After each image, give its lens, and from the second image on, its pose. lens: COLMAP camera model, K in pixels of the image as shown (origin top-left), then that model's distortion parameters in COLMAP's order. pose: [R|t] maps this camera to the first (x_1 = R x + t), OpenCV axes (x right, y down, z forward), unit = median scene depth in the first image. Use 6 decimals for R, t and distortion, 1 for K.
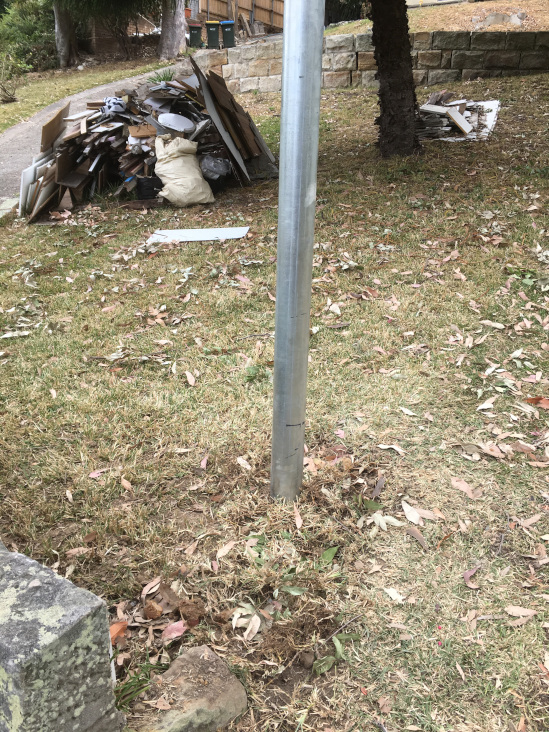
lens RADIAL K [[619.5, 0, 272.5], [0, 619.5, 363.6], [0, 0, 1]] dist [0.080554, -0.113590]
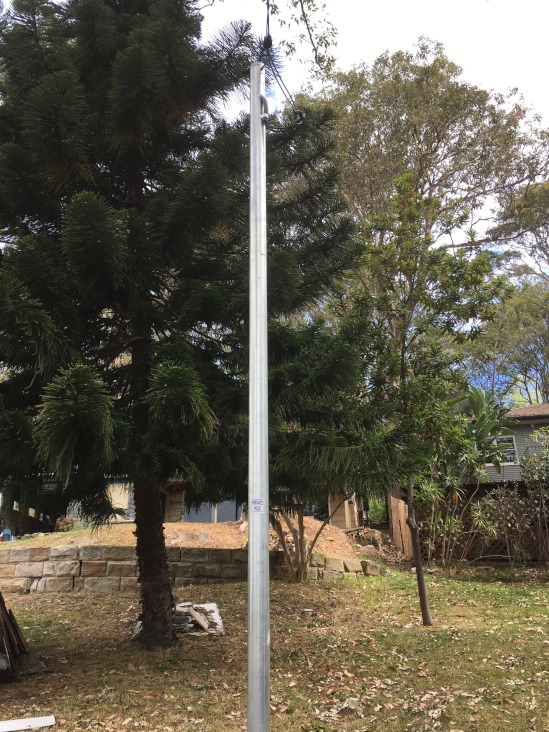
lens RADIAL K [[649.4, 0, 270.6], [0, 649.4, 363.9], [0, 0, 1]] dist [0.091261, -0.140228]
pose [[0.890233, 0.160701, 0.426217, -0.206251], [0.175012, 0.743208, -0.645765, 0.083984], [-0.420543, 0.649474, 0.633504, -0.157744]]
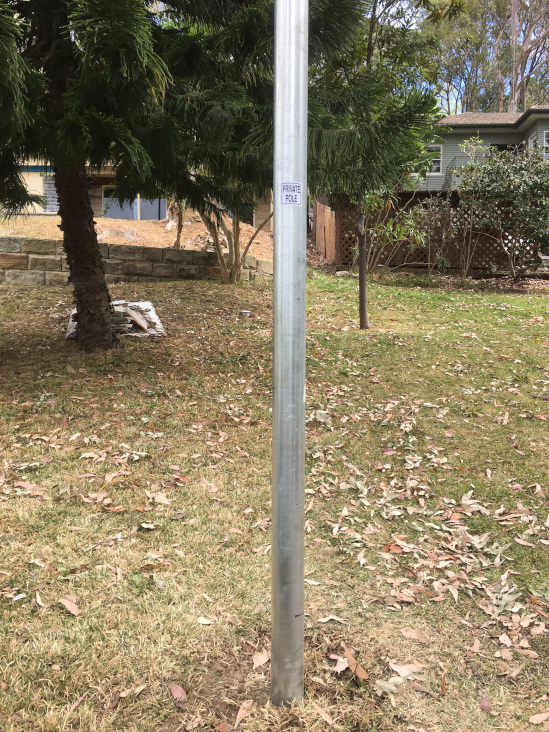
lens RADIAL K [[619.5, 0, 272.5], [0, 619.5, 363.6], [0, 0, 1]] dist [0.080554, -0.113590]
pose [[0.818718, -0.032734, 0.573261, -0.160575], [0.195552, 0.954586, -0.224776, -0.019292], [-0.539870, 0.296131, 0.787939, 0.030696]]
